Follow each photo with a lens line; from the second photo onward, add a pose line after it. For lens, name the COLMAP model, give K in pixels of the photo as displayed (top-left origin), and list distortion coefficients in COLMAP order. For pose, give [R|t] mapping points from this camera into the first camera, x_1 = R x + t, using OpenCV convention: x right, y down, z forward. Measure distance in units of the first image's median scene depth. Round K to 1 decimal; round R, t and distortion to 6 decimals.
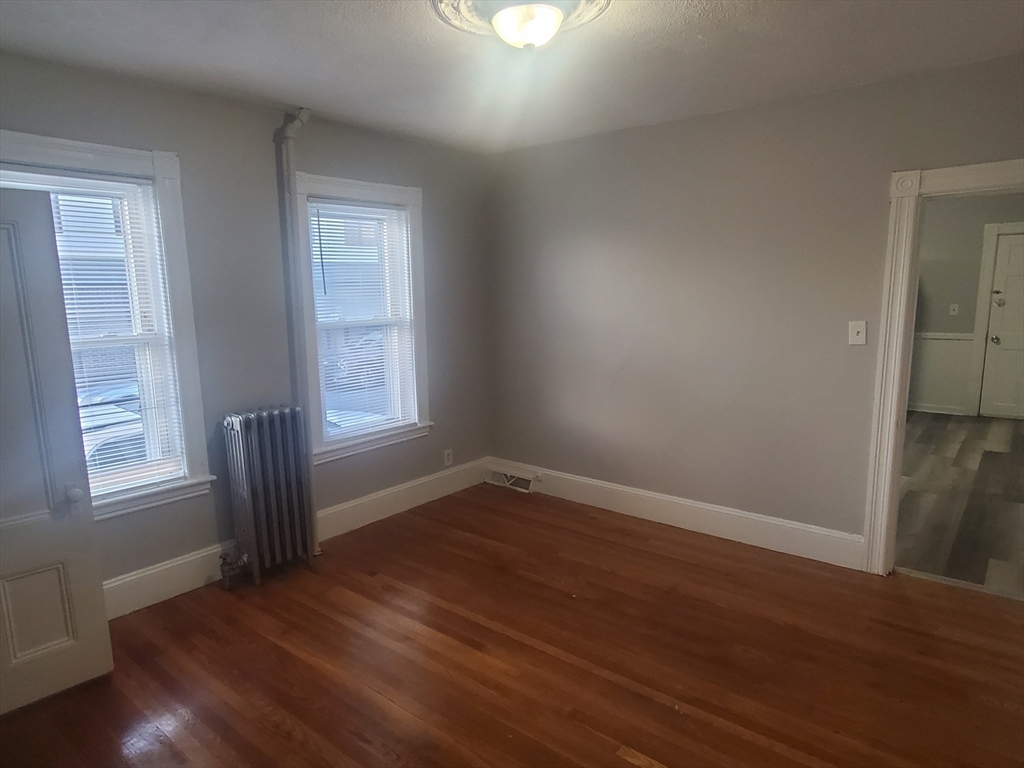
lens RADIAL K [[630.4, 0, 510.9], [0, 630.4, 390.1], [0, 0, 1]] dist [-0.004779, -0.004040]
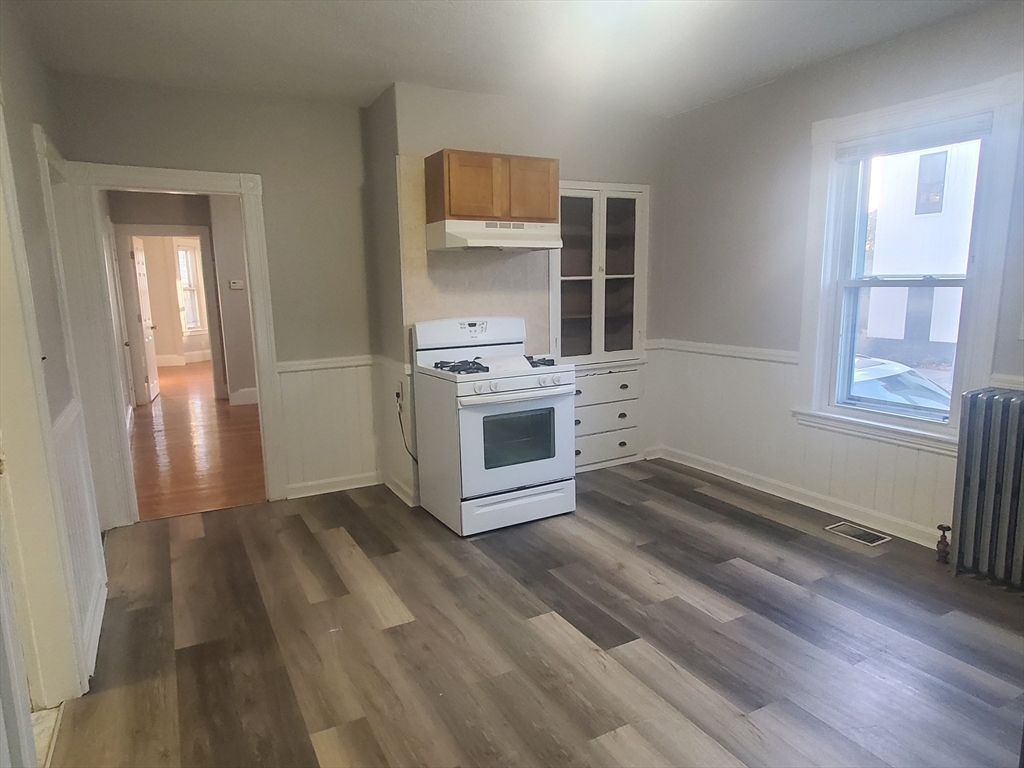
lens RADIAL K [[630.4, 0, 506.5], [0, 630.4, 390.4], [0, 0, 1]] dist [-0.004779, -0.004040]
pose [[-0.367052, 0.181912, -0.912239, 0.784605], [-0.129776, 0.961086, 0.243870, -0.144304], [0.921103, 0.207900, -0.329161, 0.926265]]
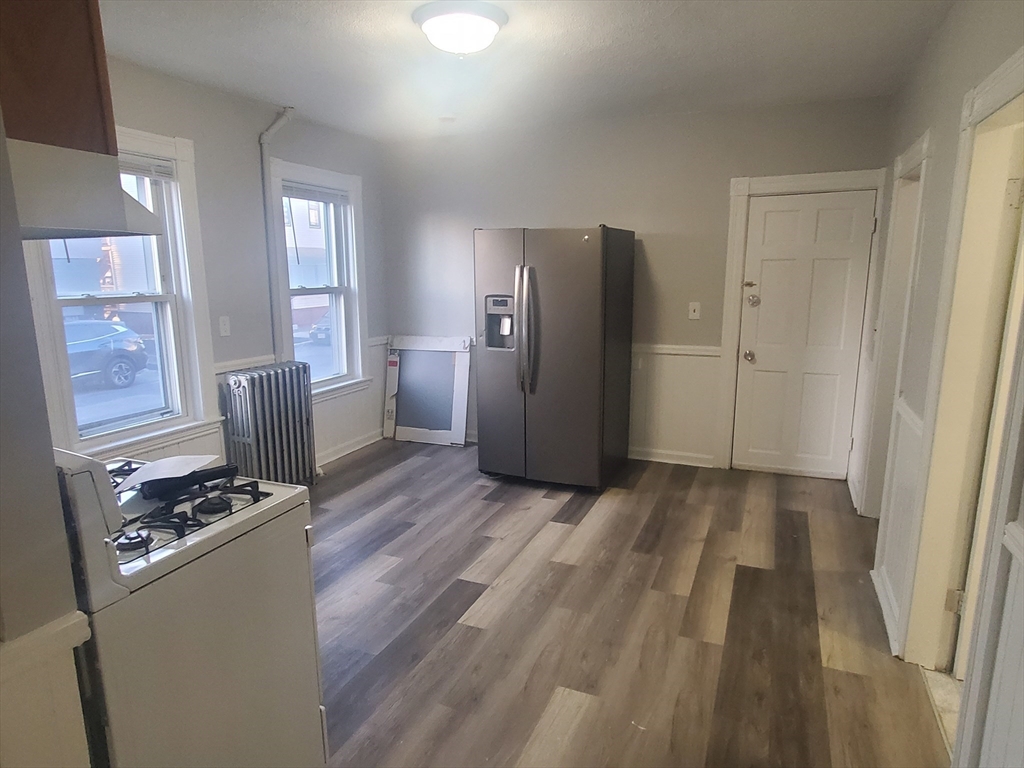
lens RADIAL K [[630.4, 0, 508.1], [0, 630.4, 388.5], [0, 0, 1]] dist [-0.004779, -0.004040]
pose [[0.957985, -0.040169, 0.283992, 0.345156], [0.035214, 0.999126, 0.022534, -0.071753], [-0.284649, -0.011587, 0.958562, 0.444078]]
